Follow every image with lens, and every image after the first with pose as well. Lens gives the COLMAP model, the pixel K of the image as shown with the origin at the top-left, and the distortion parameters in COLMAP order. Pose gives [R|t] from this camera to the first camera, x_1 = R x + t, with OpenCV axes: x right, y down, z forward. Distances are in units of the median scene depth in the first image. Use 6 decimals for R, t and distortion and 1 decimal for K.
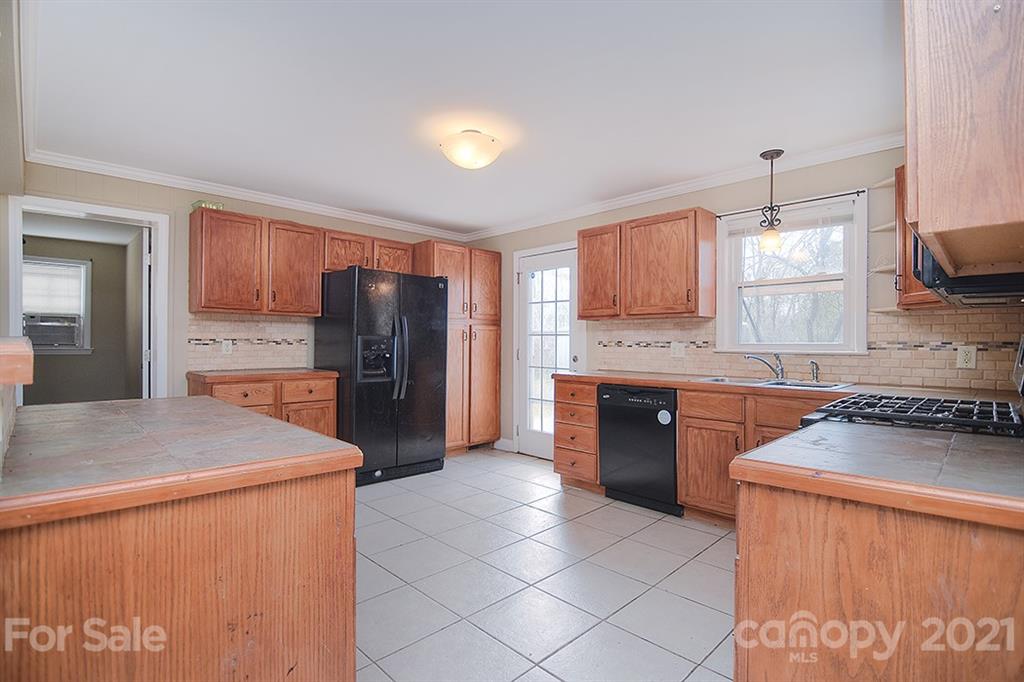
lens RADIAL K [[494.8, 0, 515.8], [0, 494.8, 341.7], [0, 0, 1]] dist [-0.007336, -0.008146]
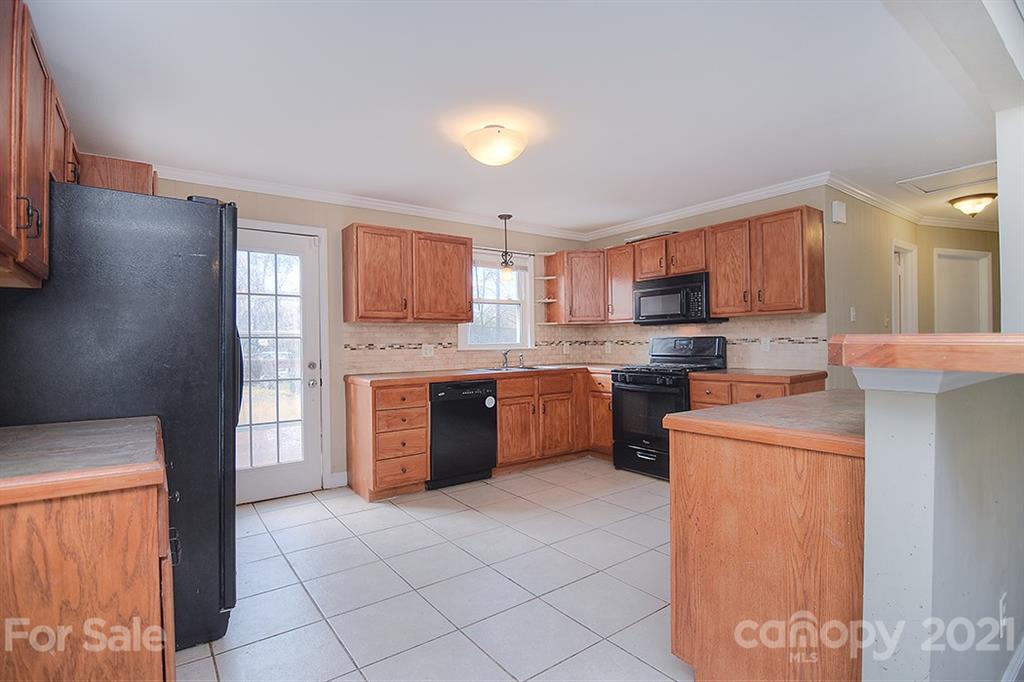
lens RADIAL K [[494.8, 0, 515.0], [0, 494.8, 339.5], [0, 0, 1]] dist [-0.007336, -0.008146]
pose [[0.137514, -0.003344, 0.990494, -0.731600], [0.011956, 0.999927, 0.001716, -0.007615], [-0.990428, 0.011606, 0.137544, 0.582421]]
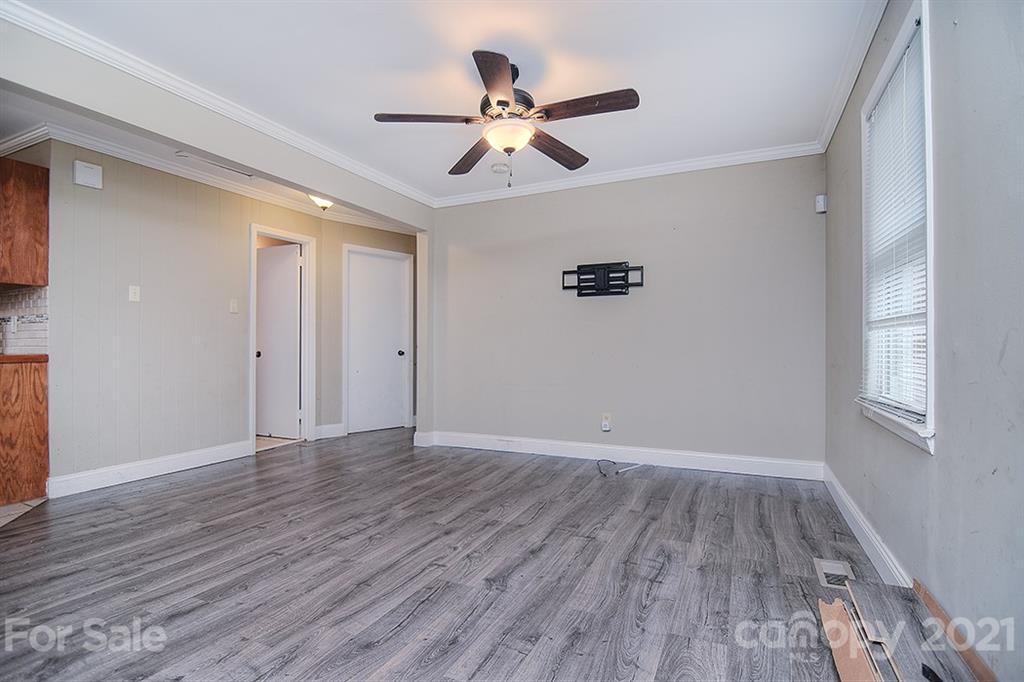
lens RADIAL K [[494.8, 0, 514.8], [0, 494.8, 344.5], [0, 0, 1]] dist [-0.007336, -0.008146]
pose [[-0.362424, -0.005777, 0.931995, -0.744337], [-0.008836, 0.999957, 0.002762, 0.034551], [-0.931971, -0.007234, -0.362460, -0.242453]]
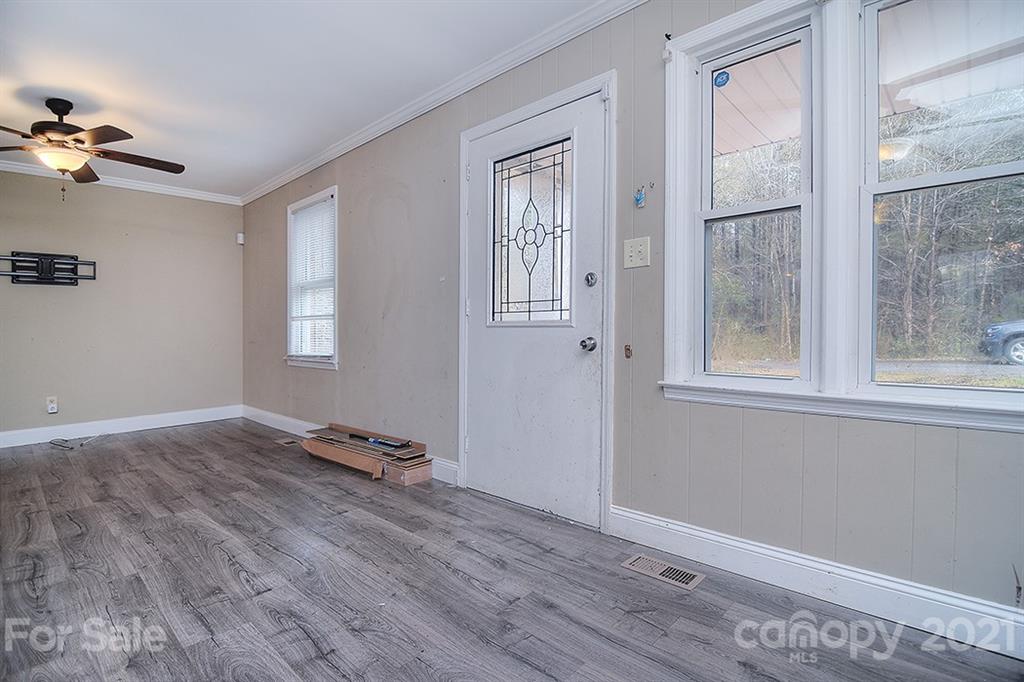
lens RADIAL K [[494.8, 0, 517.9], [0, 494.8, 328.3], [0, 0, 1]] dist [-0.007336, -0.008146]
pose [[-0.998882, 0.006356, -0.046846, -0.821561], [0.006538, 0.999972, -0.003728, 0.039636], [0.046821, -0.004030, -0.998895, 0.288785]]
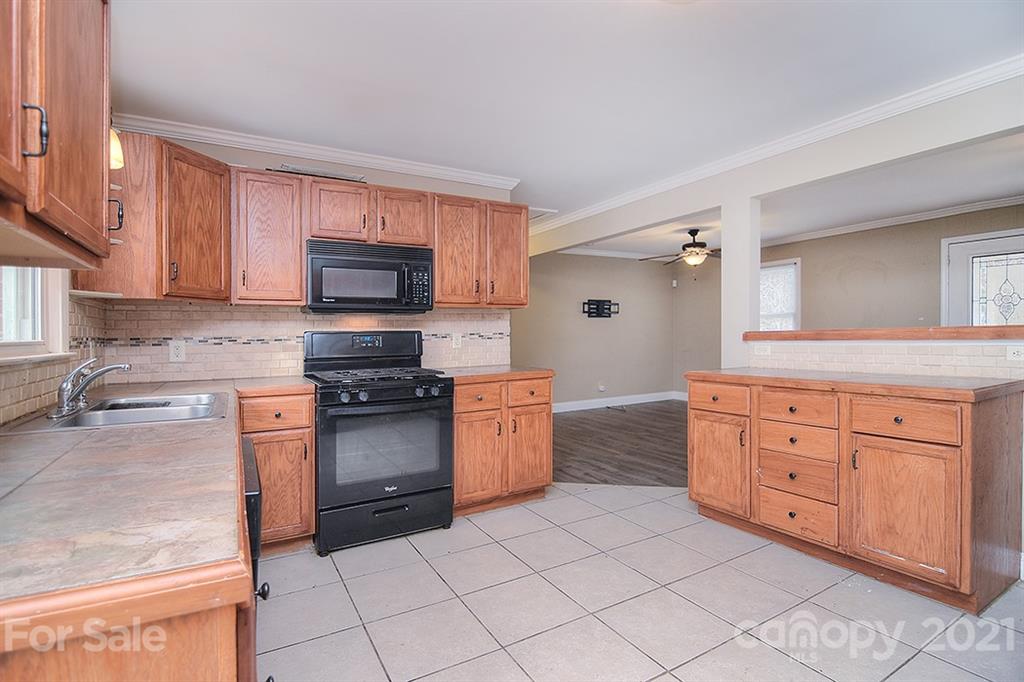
lens RADIAL K [[494.8, 0, 509.4], [0, 494.8, 336.7], [0, 0, 1]] dist [-0.007336, -0.008146]
pose [[-0.969346, 0.004019, 0.245667, -0.025063], [0.005447, 0.999972, 0.005132, -0.000959], [-0.245639, 0.006313, -0.969341, 1.059958]]
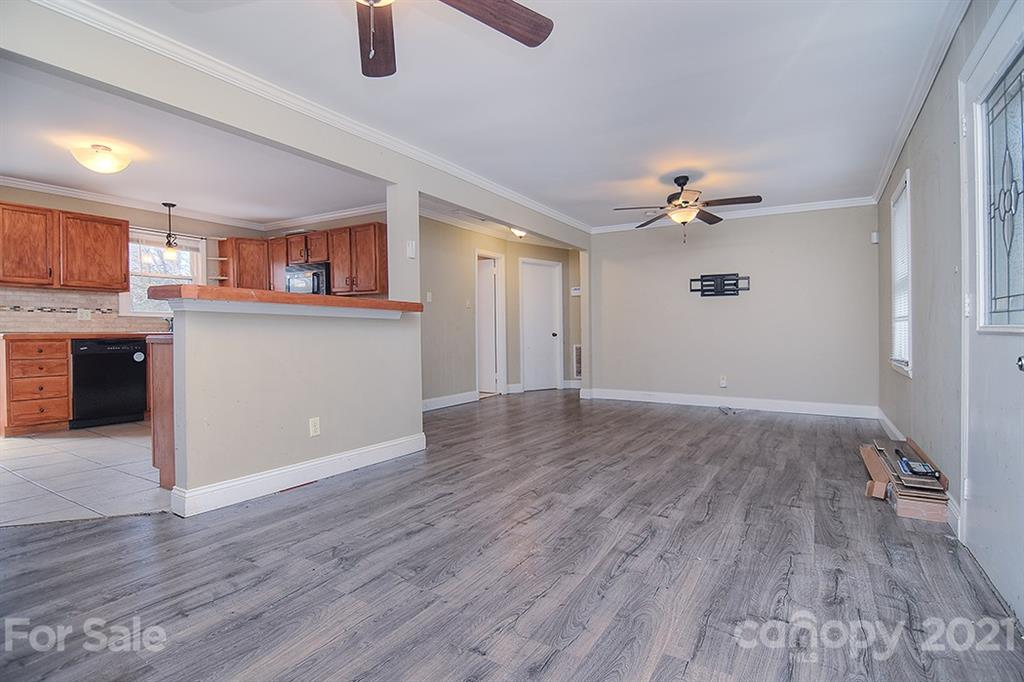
lens RADIAL K [[494.8, 0, 512.1], [0, 494.8, 335.6], [0, 0, 1]] dist [-0.007336, -0.008146]
pose [[-0.247665, -0.020510, 0.968629, -1.145078], [-0.010349, 0.999775, 0.018524, 0.034370], [-0.968791, -0.005437, -0.247821, 0.184932]]
